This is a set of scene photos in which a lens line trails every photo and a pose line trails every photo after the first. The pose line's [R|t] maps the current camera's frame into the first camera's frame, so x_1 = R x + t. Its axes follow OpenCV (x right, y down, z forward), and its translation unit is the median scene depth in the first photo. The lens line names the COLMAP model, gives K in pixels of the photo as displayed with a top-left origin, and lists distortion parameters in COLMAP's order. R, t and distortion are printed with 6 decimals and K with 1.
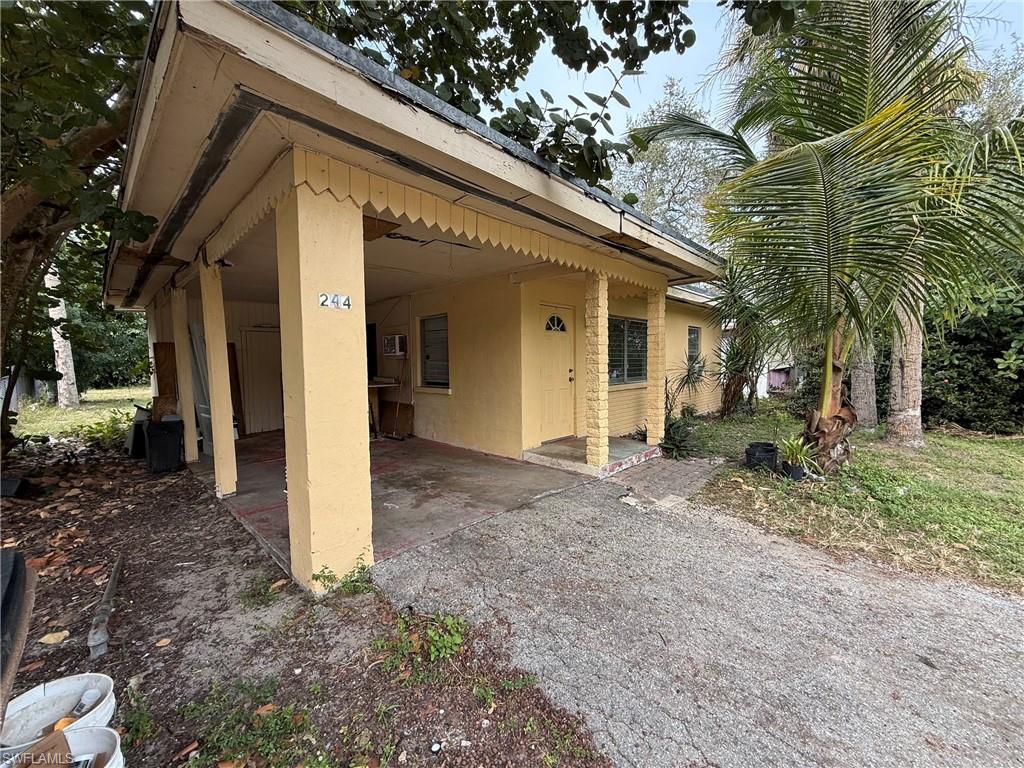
lens RADIAL K [[408.4, 0, 510.7], [0, 408.4, 382.7], [0, 0, 1]] dist [-0.002046, 0.000021]
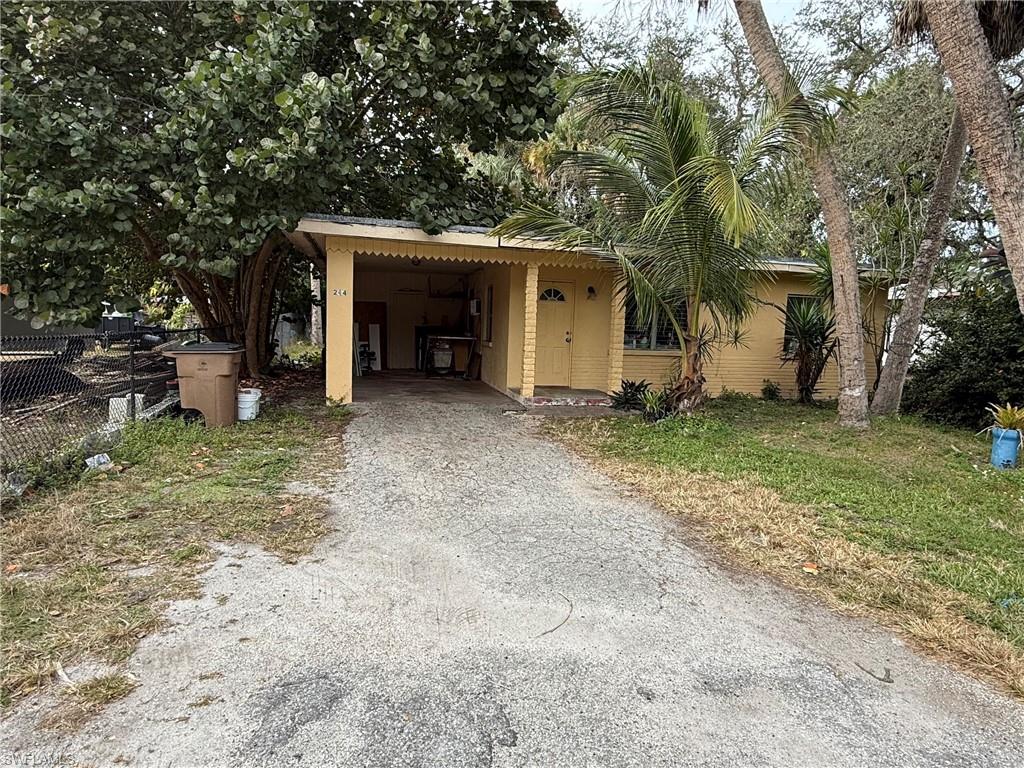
lens RADIAL K [[602.0, 0, 508.2], [0, 602.0, 386.7], [0, 0, 1]] dist [-0.005604, -0.000282]
pose [[0.836922, 0.101419, -0.537844, 1.554523], [-0.074162, 0.994633, 0.072152, 0.020663], [0.542275, -0.020498, 0.839951, -0.976397]]
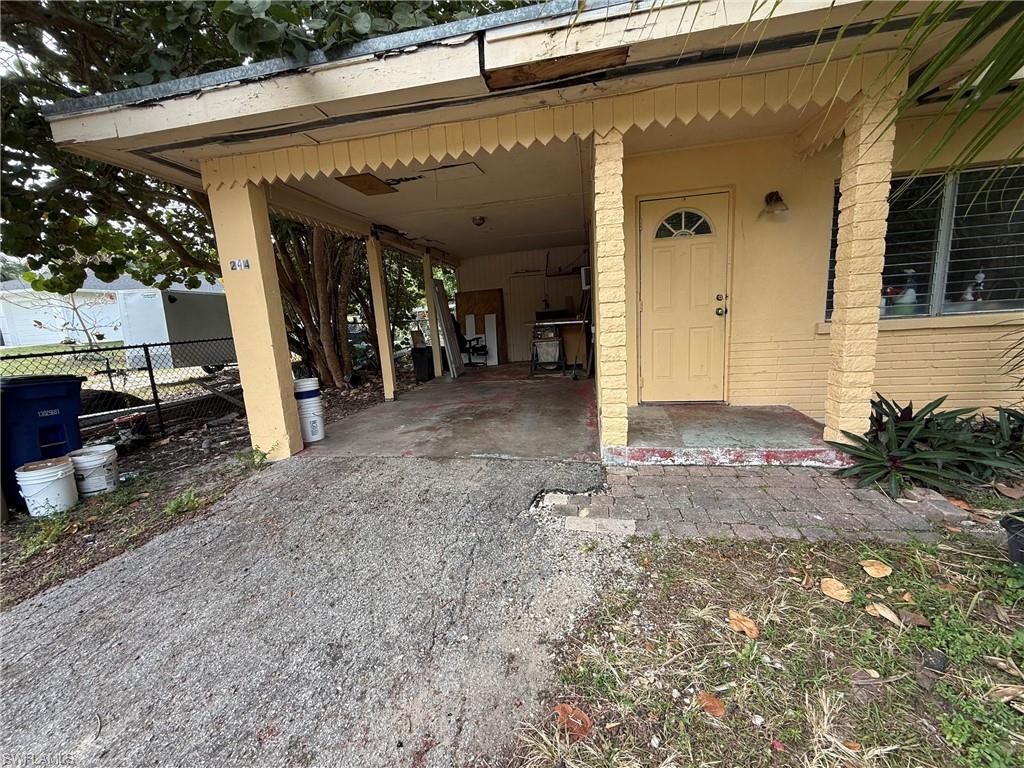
lens RADIAL K [[408.4, 0, 508.7], [0, 408.4, 383.8], [0, 0, 1]] dist [-0.002046, 0.000021]
pose [[0.542296, 0.121562, -0.831347, 0.794439], [0.013820, 0.988053, 0.153492, 0.000317], [0.840074, -0.094727, 0.534137, 0.612165]]
